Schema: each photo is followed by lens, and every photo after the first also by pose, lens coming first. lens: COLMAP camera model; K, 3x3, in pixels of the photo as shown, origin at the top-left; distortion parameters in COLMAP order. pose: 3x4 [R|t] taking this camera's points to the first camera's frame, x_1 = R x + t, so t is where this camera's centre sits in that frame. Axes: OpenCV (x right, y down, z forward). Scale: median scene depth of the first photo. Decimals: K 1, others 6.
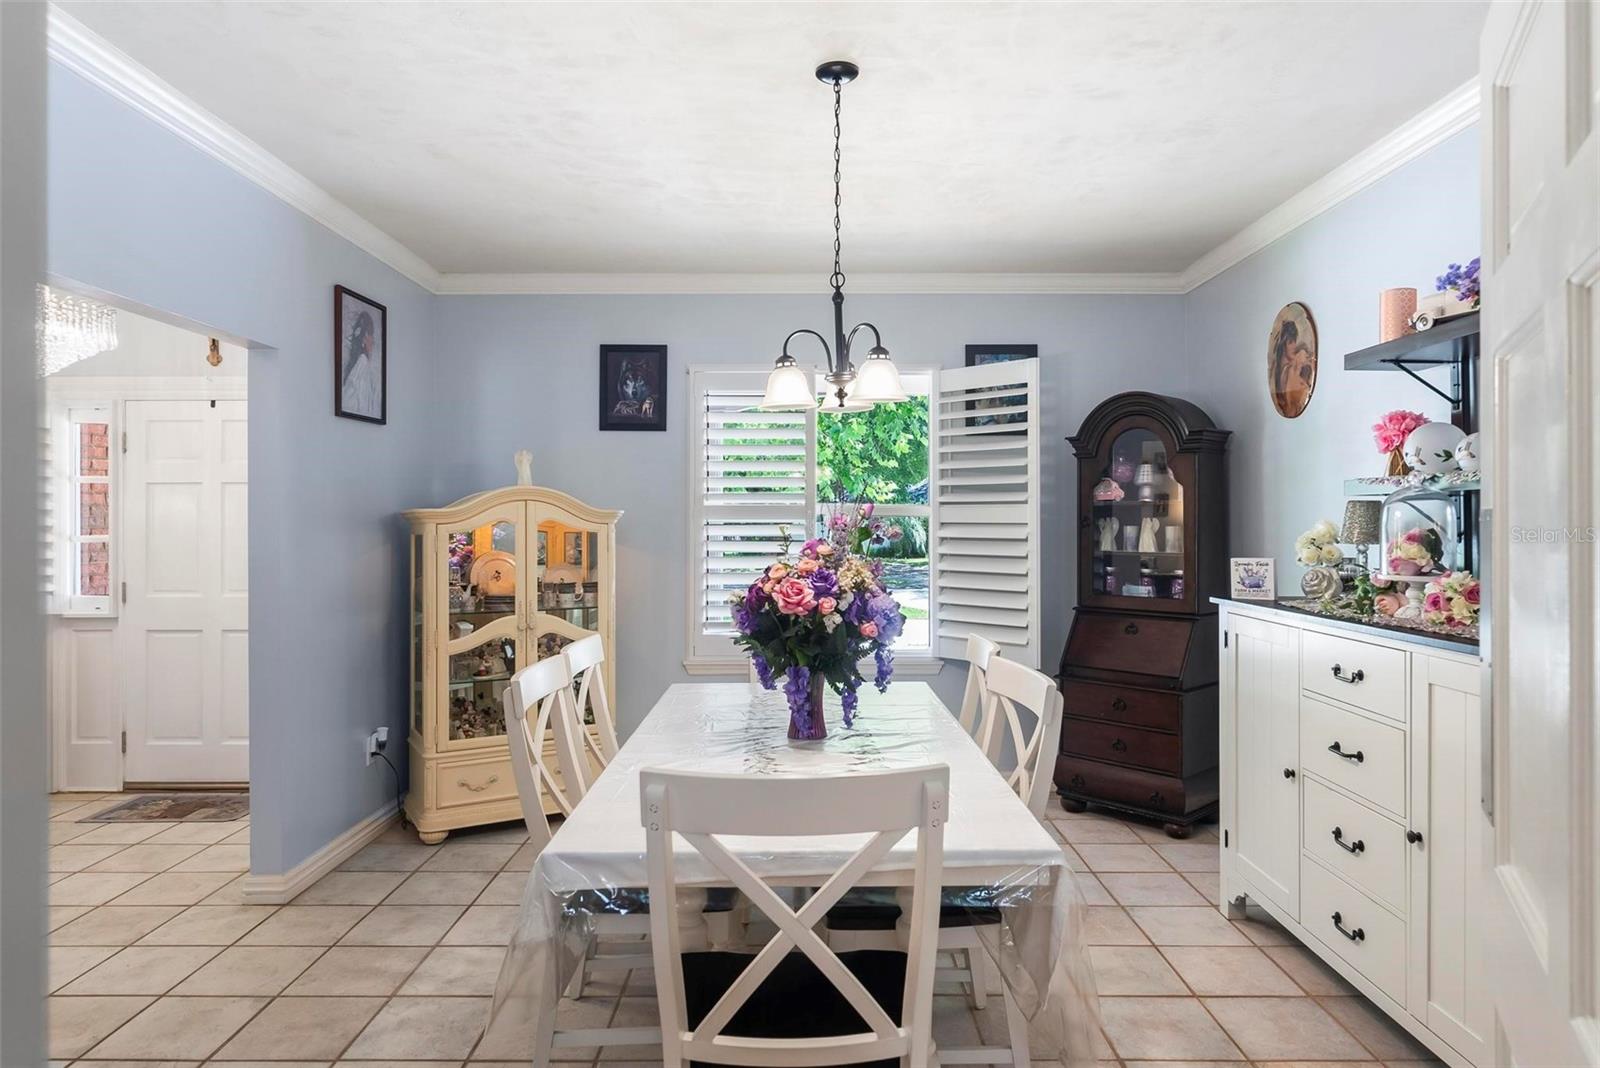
lens RADIAL K [[971.1, 0, 798.8], [0, 971.1, 524.9], [0, 0, 1]] dist [0.001431, 0.003298]
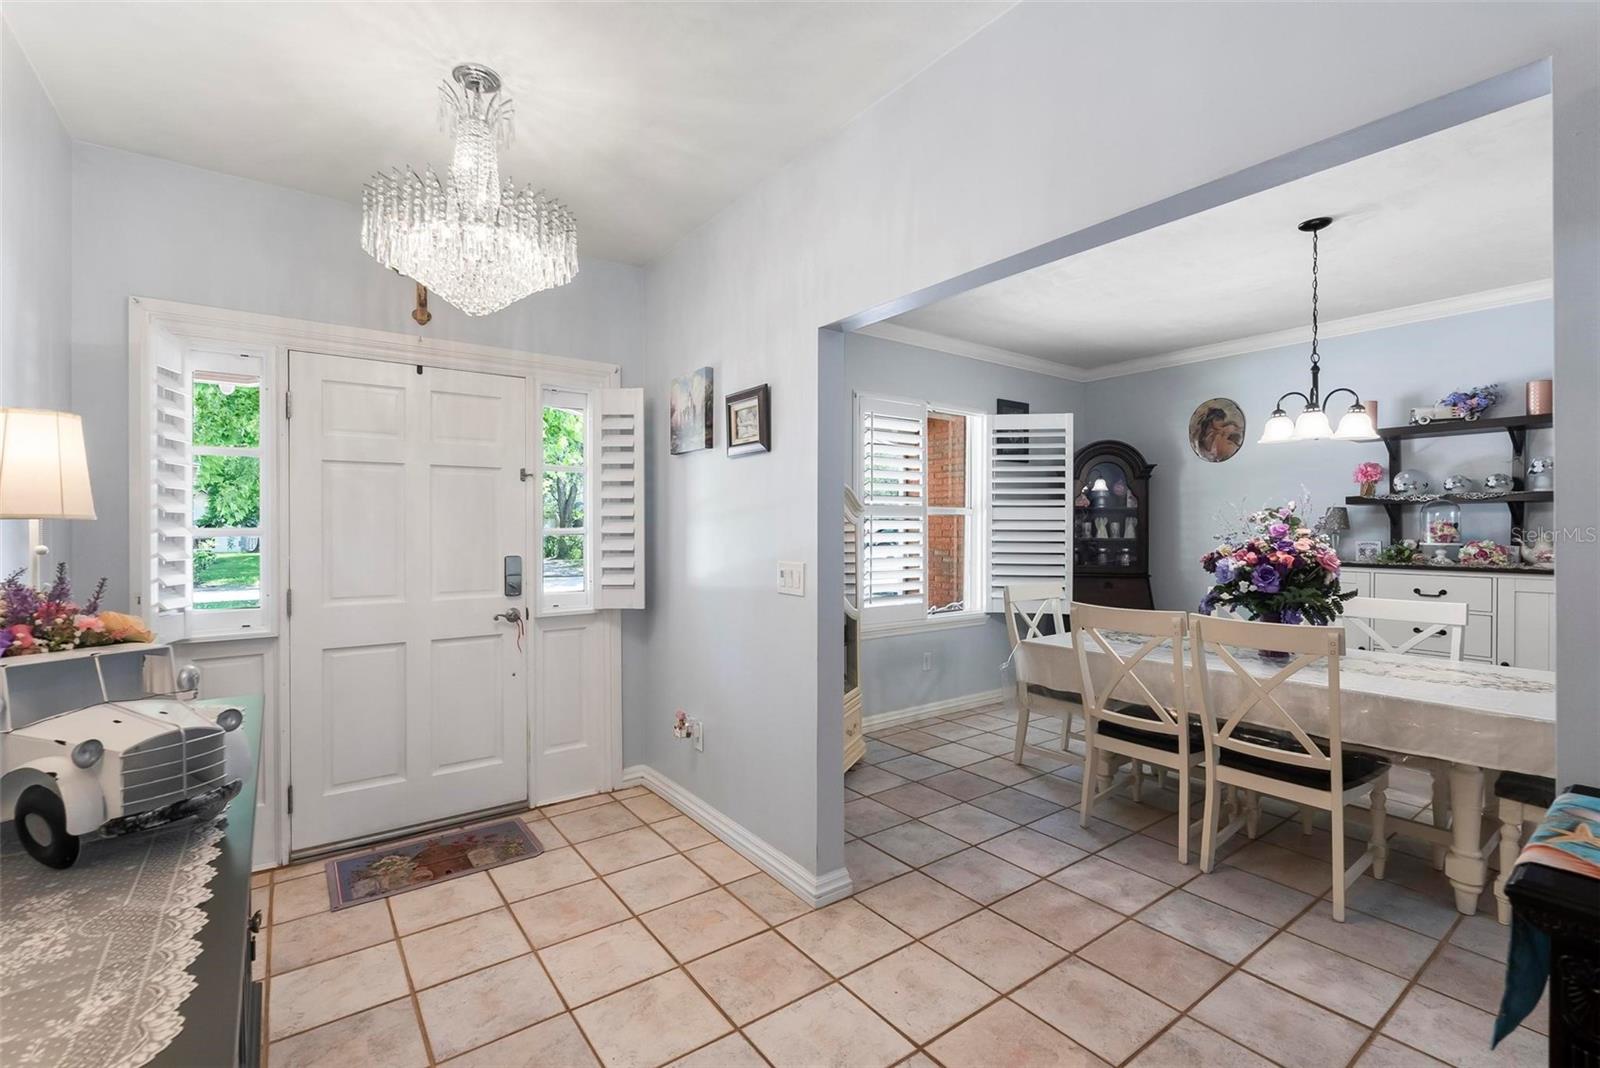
lens RADIAL K [[704.7, 0, 800.9], [0, 704.7, 533.6], [0, 0, 1]] dist [-0.008626, 0.001370]
pose [[0.801205, -0.003401, 0.598380, -0.848649], [0.000247, 0.999986, 0.005353, 0.015277], [-0.598390, -0.004142, 0.801194, 0.389978]]
